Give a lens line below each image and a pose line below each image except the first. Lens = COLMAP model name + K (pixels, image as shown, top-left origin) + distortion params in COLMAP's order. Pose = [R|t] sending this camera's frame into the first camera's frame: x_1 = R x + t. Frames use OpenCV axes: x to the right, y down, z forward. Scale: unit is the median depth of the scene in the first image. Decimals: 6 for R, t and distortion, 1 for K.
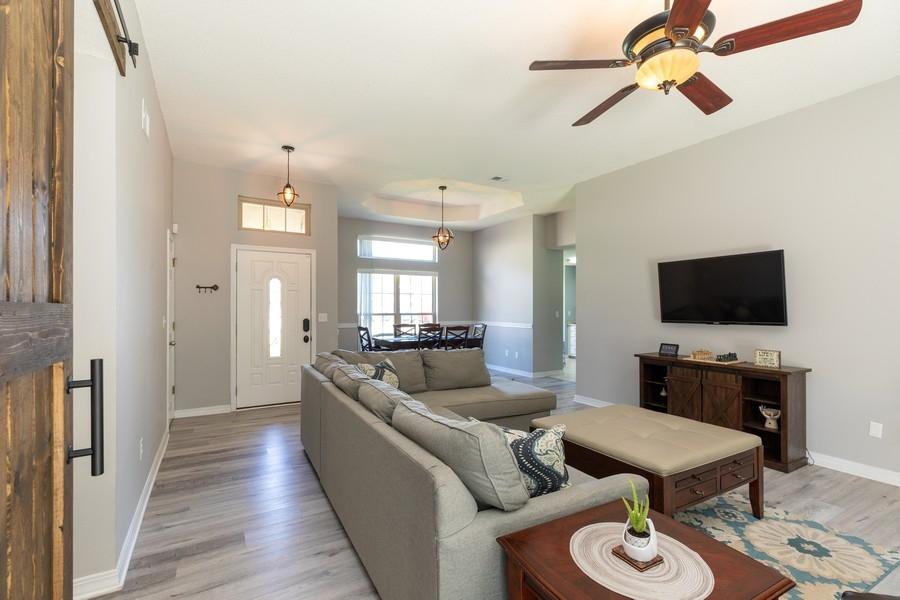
lens RADIAL K [[403.5, 0, 445.9], [0, 403.5, 310.9], [0, 0, 1]] dist [0.001513, -0.000110]
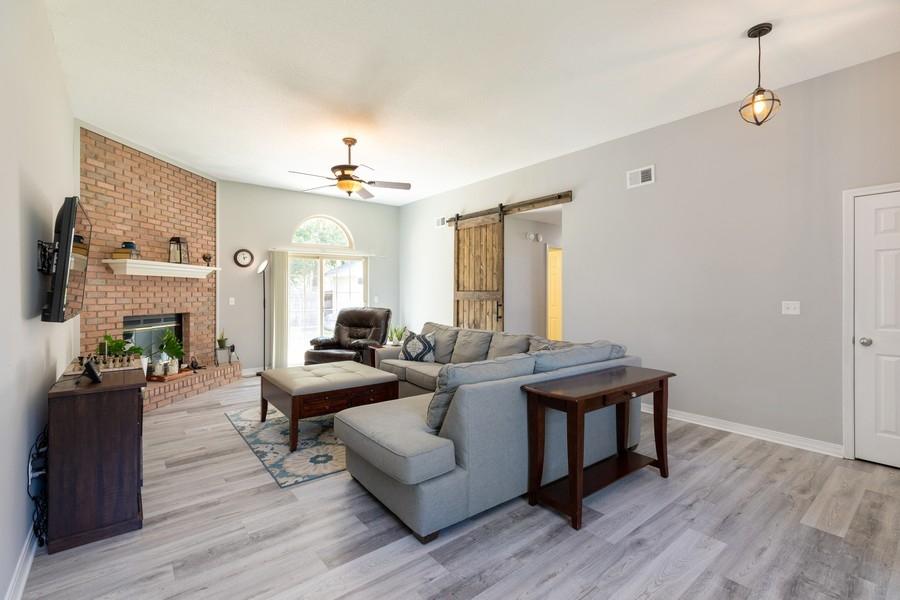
lens RADIAL K [[404.6, 0, 436.1], [0, 404.6, 294.6], [0, 0, 1]] dist [0.000203, -0.000069]
pose [[-0.991873, -0.002379, -0.127208, 0.135932], [-0.003851, 0.999928, 0.011325, -0.006276], [0.127172, 0.011723, -0.991811, 1.241065]]
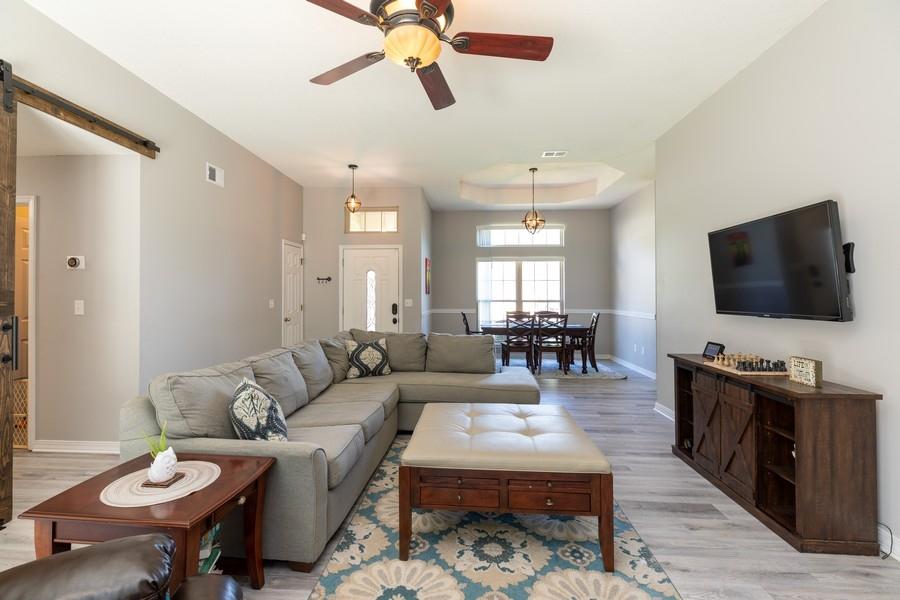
lens RADIAL K [[408.2, 0, 443.3], [0, 408.2, 296.6], [0, 0, 1]] dist [0.001662, -0.000027]
pose [[0.831432, 0.001631, -0.555625, 0.433965], [-0.004188, 0.999986, -0.003331, 0.002244], [0.555611, 0.005096, 0.831427, 0.087823]]
